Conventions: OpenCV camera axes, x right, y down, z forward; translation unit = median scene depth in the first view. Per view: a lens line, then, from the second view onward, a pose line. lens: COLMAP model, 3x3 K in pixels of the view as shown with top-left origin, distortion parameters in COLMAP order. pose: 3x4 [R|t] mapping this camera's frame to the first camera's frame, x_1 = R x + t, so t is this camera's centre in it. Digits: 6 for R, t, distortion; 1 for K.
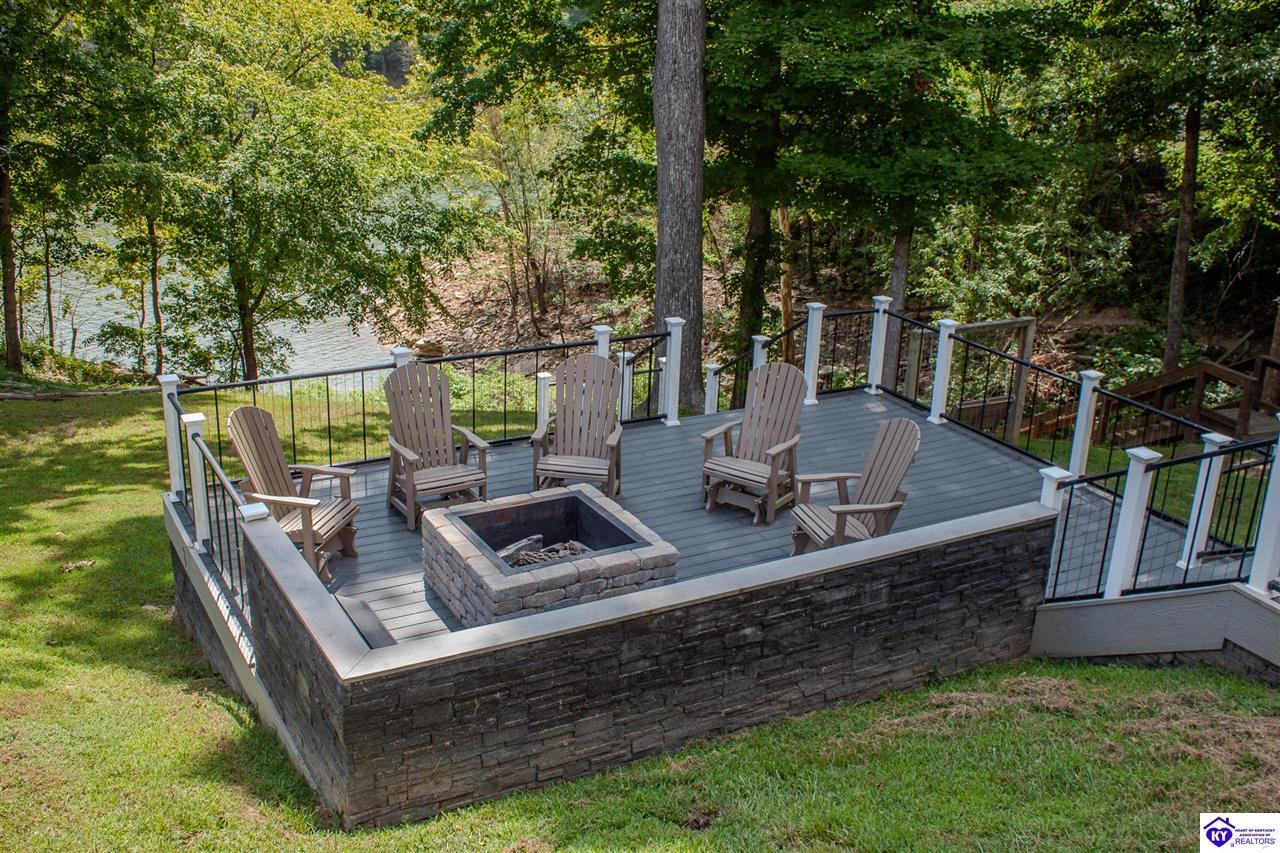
lens RADIAL K [[1247.1, 0, 640.0], [0, 1247.1, 426.5], [0, 0, 1]] dist [-0.117310, -0.002971]
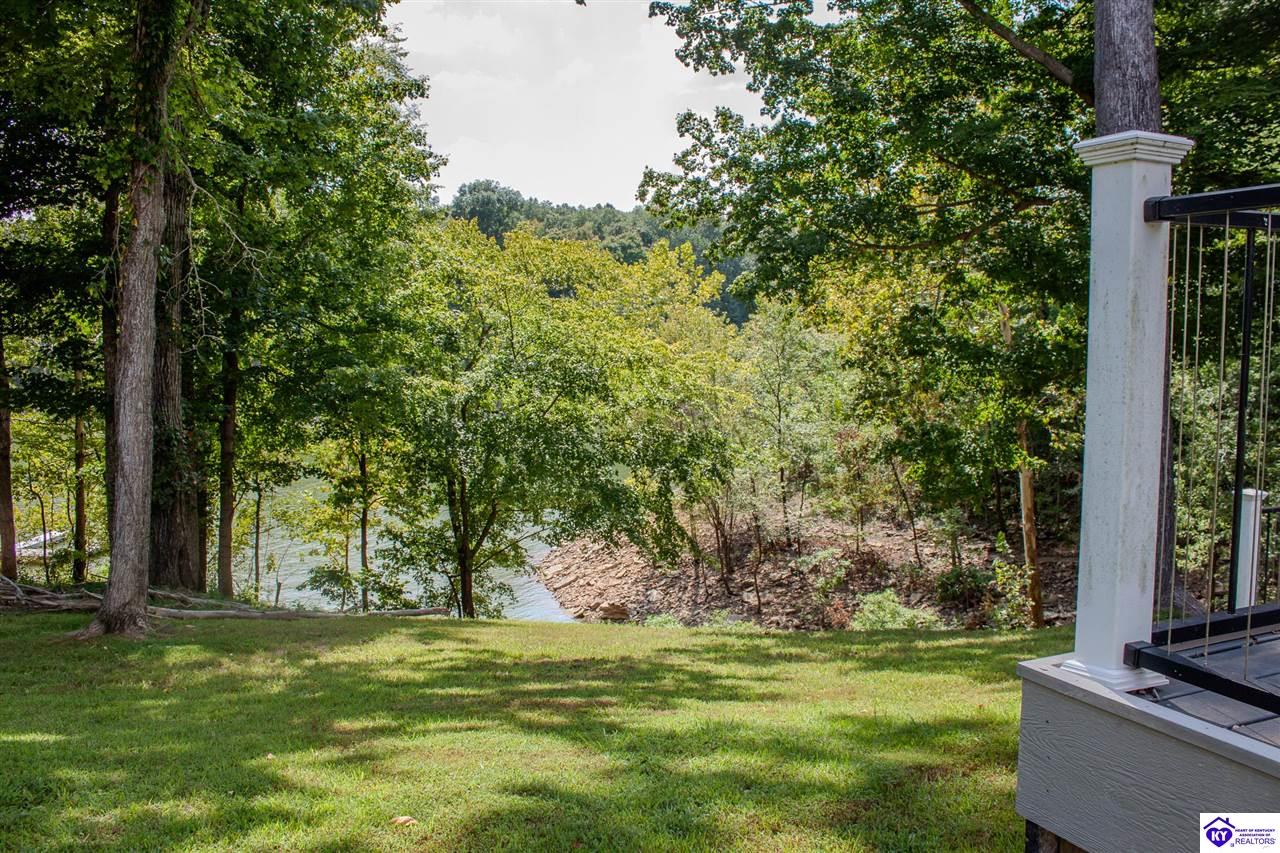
lens RADIAL K [[1066.4, 0, 640.0], [0, 1066.4, 426.5], [0, 0, 1]] dist [-0.156811, -0.001048]
pose [[0.995908, -0.028038, -0.085914, -0.181356], [0.005642, 0.968091, -0.250534, 0.023275], [0.090196, 0.249024, 0.964288, 0.328316]]
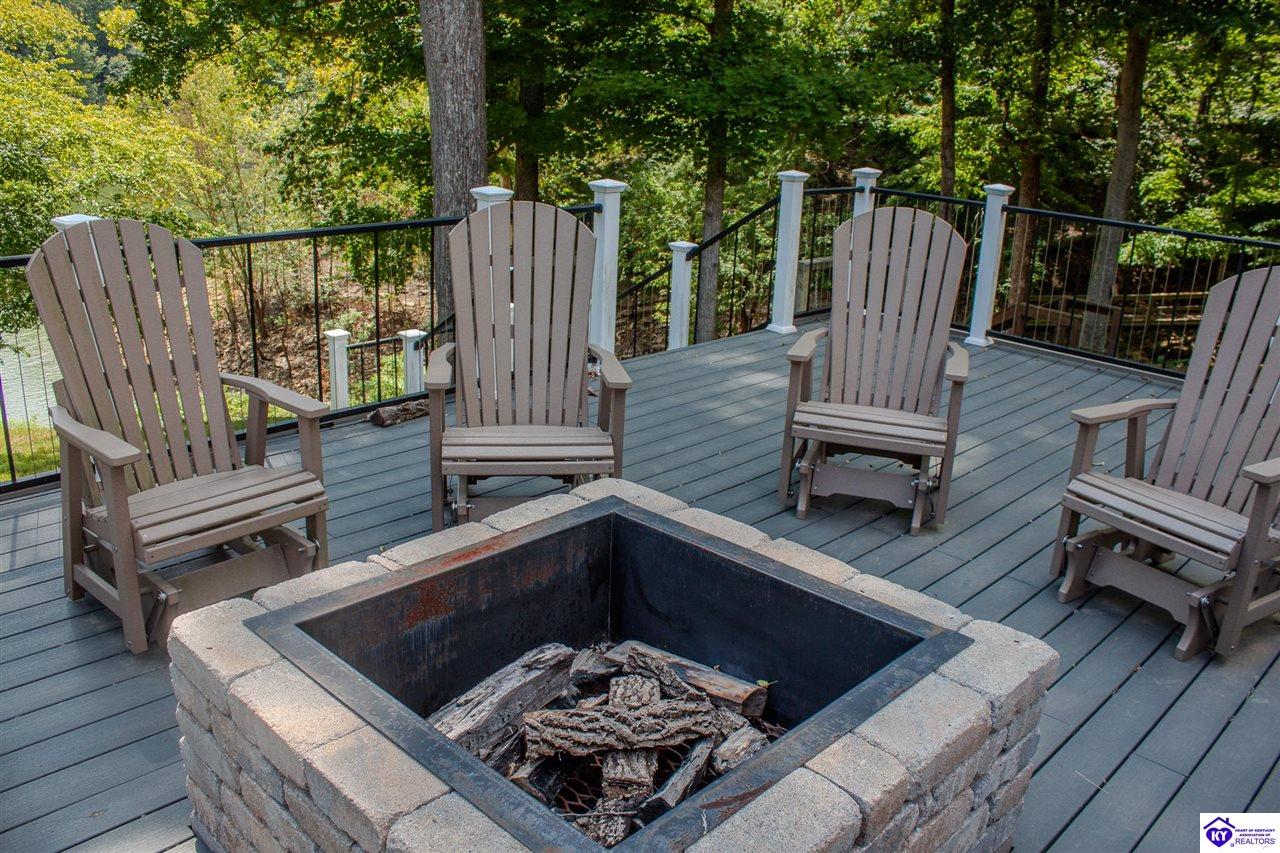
lens RADIAL K [[1049.5, 0, 640.0], [0, 1049.5, 426.5], [0, 0, 1]] dist [-0.139492, 0.112442]
pose [[0.958495, -0.086906, 0.271541, -0.046846], [0.089019, 0.996020, 0.004549, 0.011370], [-0.270856, 0.019812, 0.962416, 0.266966]]
